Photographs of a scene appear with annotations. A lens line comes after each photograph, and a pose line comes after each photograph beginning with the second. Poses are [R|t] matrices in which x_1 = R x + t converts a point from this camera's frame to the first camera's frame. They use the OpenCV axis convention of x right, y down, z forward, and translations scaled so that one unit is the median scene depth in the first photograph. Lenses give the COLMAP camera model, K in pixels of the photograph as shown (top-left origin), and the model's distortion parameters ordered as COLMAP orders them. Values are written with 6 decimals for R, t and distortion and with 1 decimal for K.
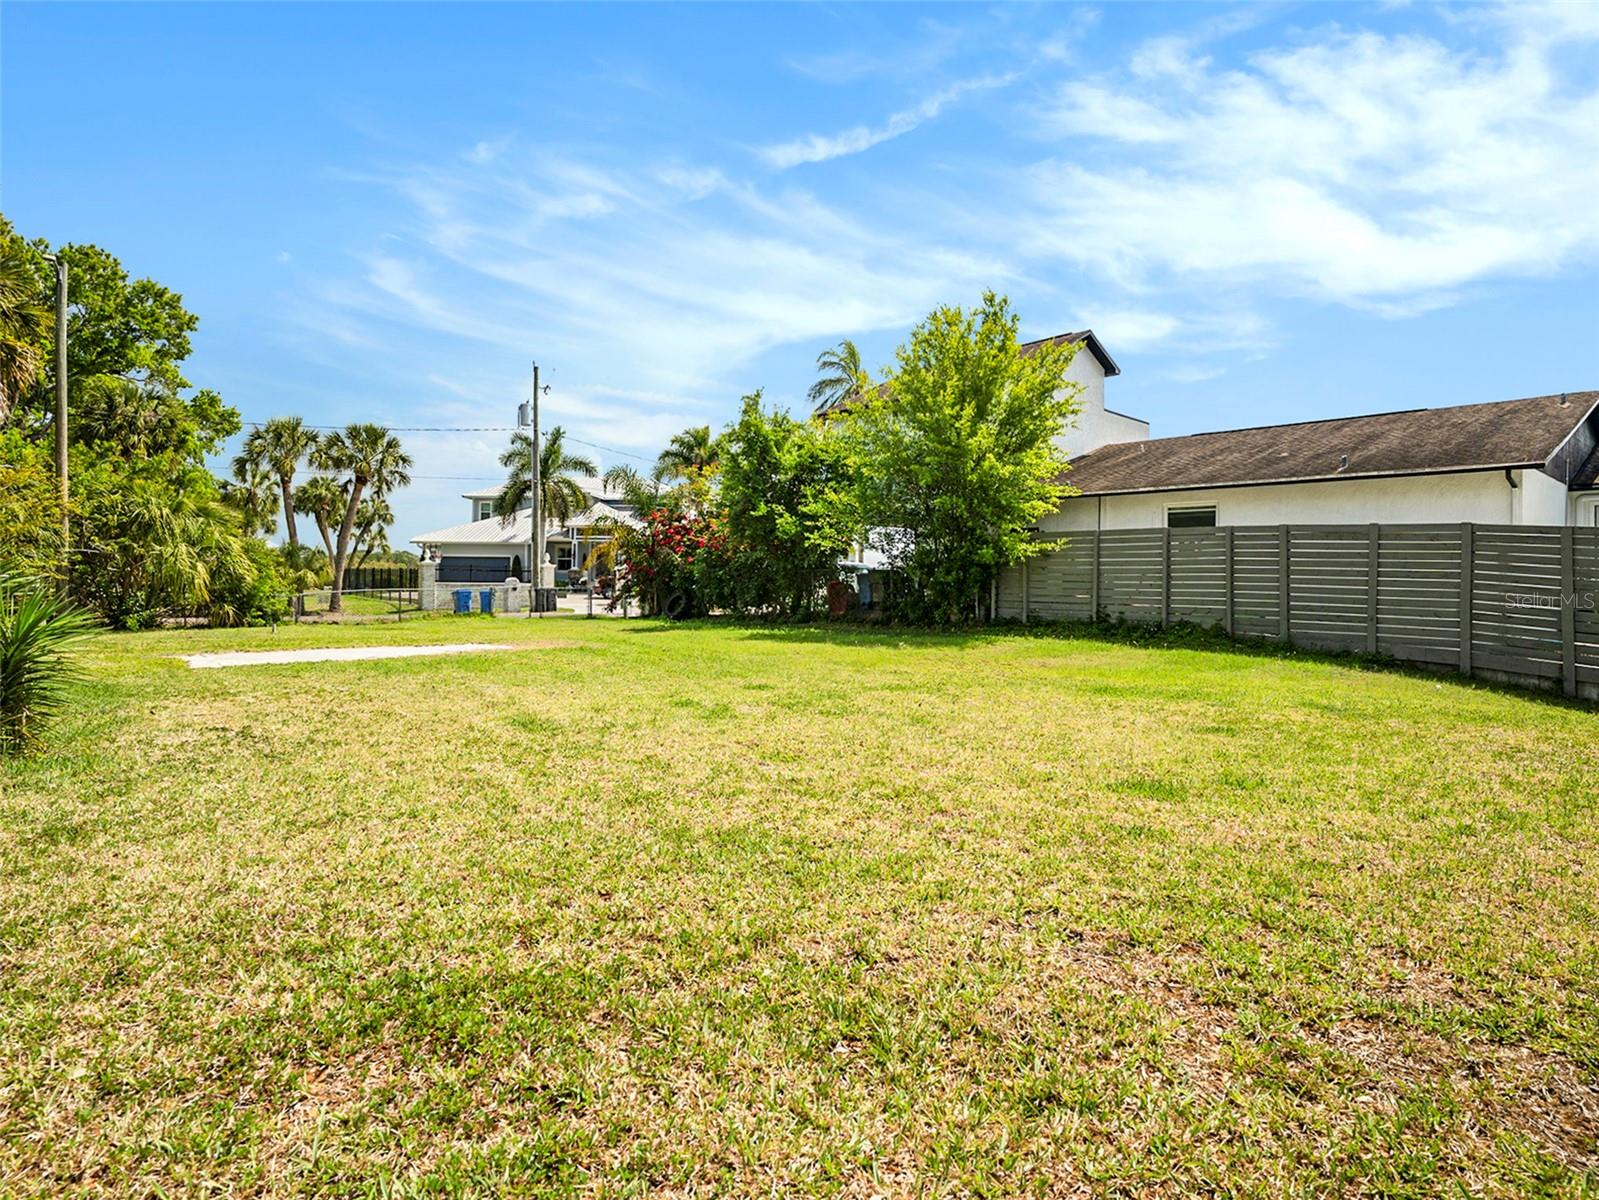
lens RADIAL K [[850.2, 0, 799.5], [0, 850.2, 600.0], [0, 0, 1]] dist [-0.119750, 0.045241]
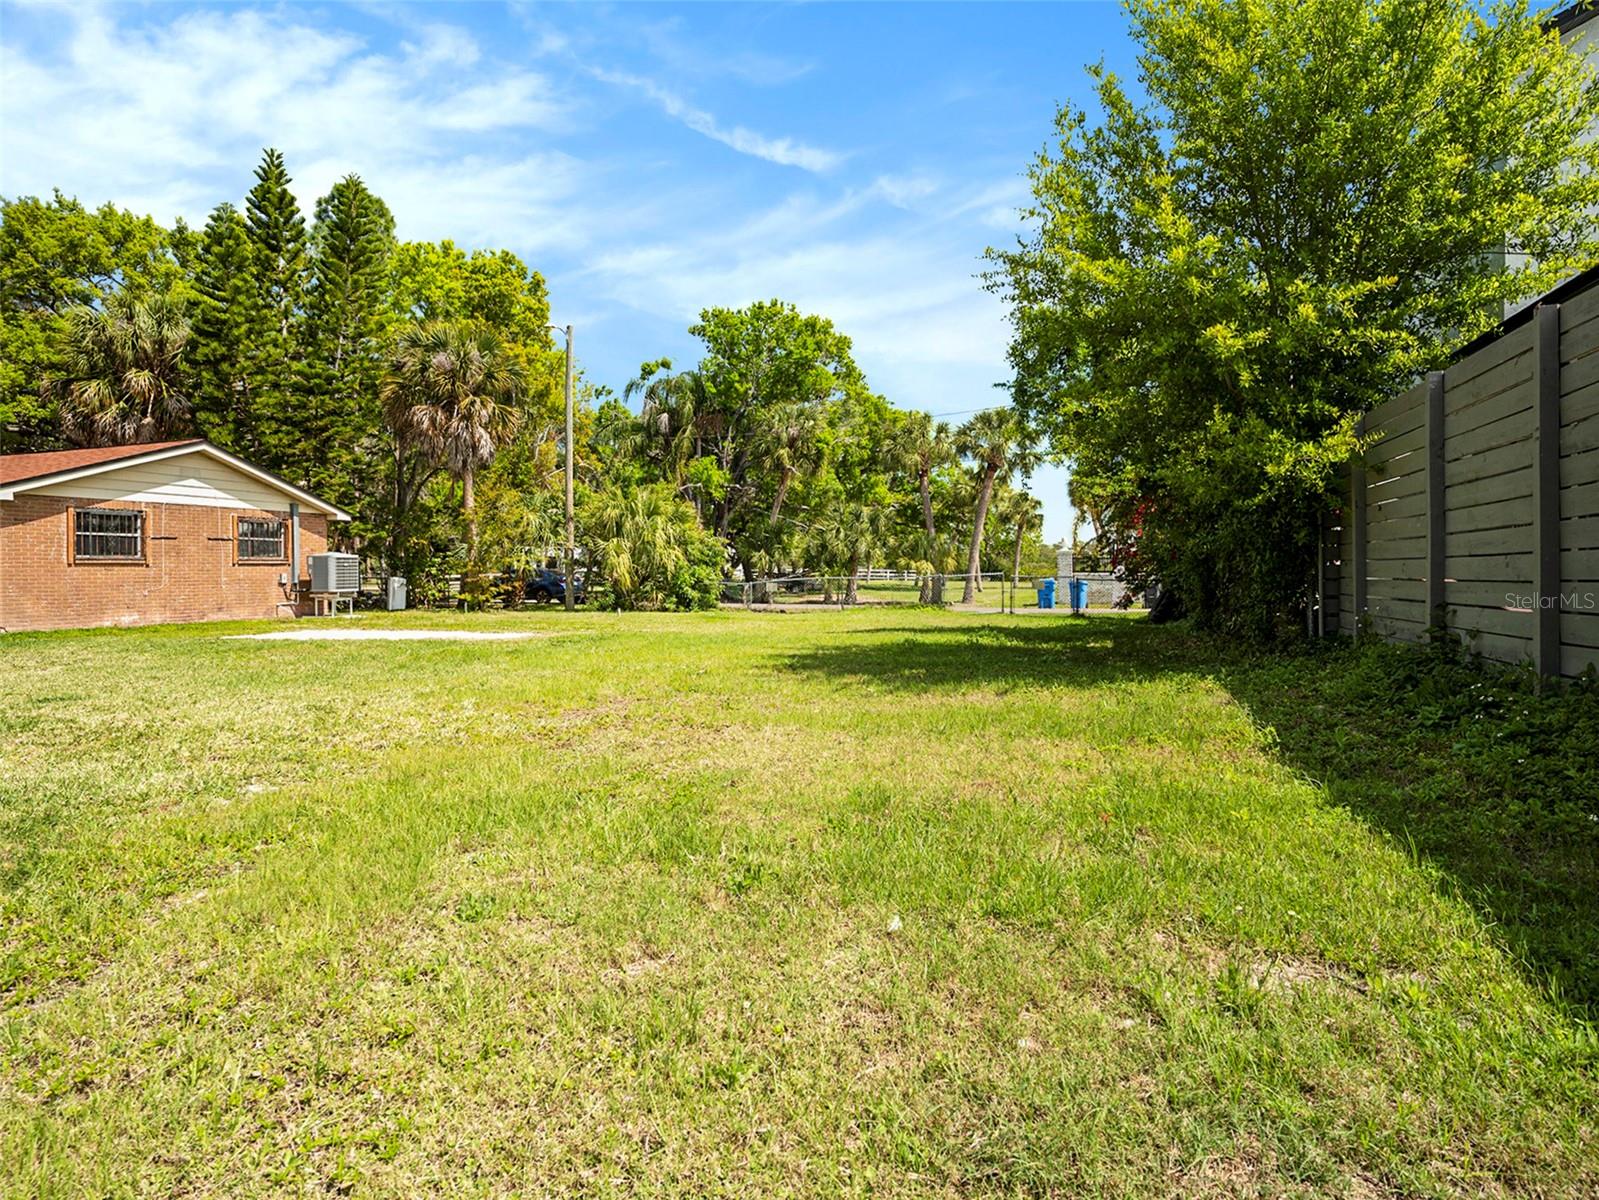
lens RADIAL K [[850.2, 0, 799.5], [0, 850.2, 600.0], [0, 0, 1]] dist [-0.119750, 0.045241]
pose [[0.490489, 0.015921, -0.871302, 0.256737], [-0.008785, 0.999873, 0.013325, -0.000623], [0.871403, 0.001119, 0.490566, 0.383056]]
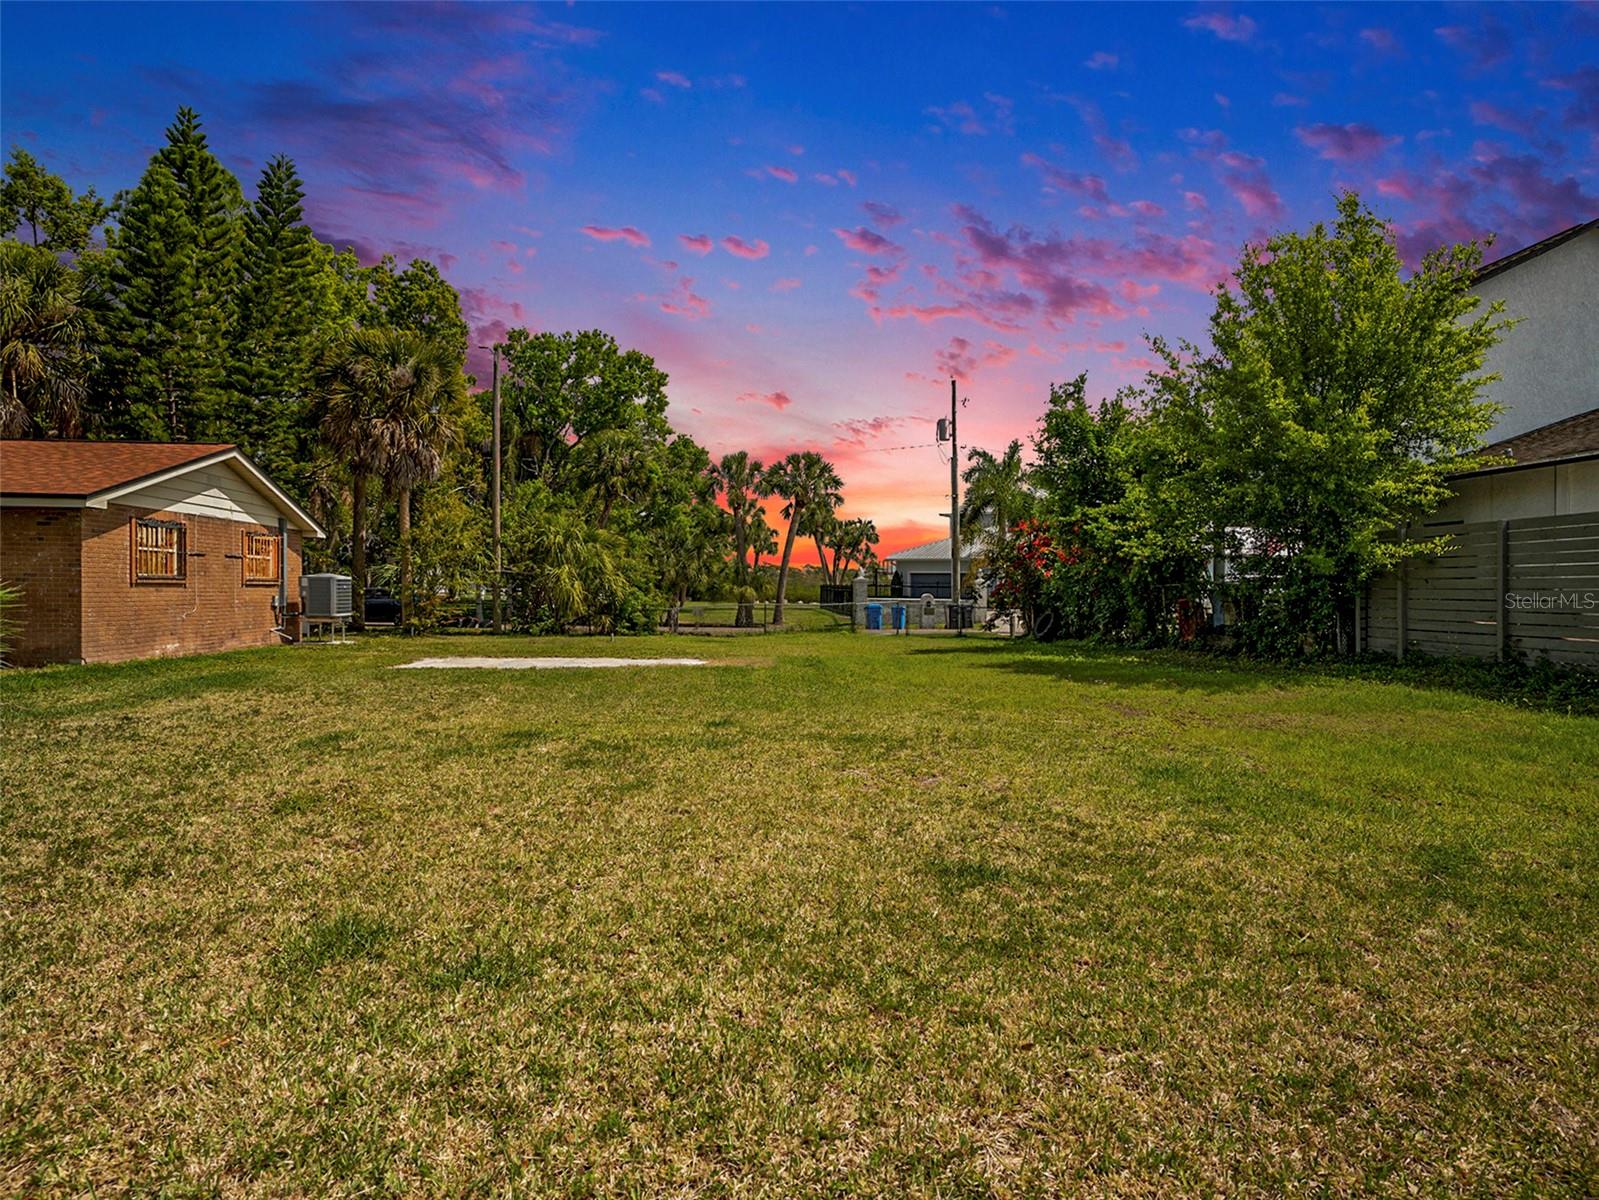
lens RADIAL K [[850.2, 0, 799.5], [0, 850.2, 600.0], [0, 0, 1]] dist [-0.119750, 0.045241]
pose [[0.814384, 0.004036, -0.580313, 0.143179], [-0.014581, 0.999802, -0.013509, -0.003327], [0.580144, 0.019463, 0.814282, 0.102798]]
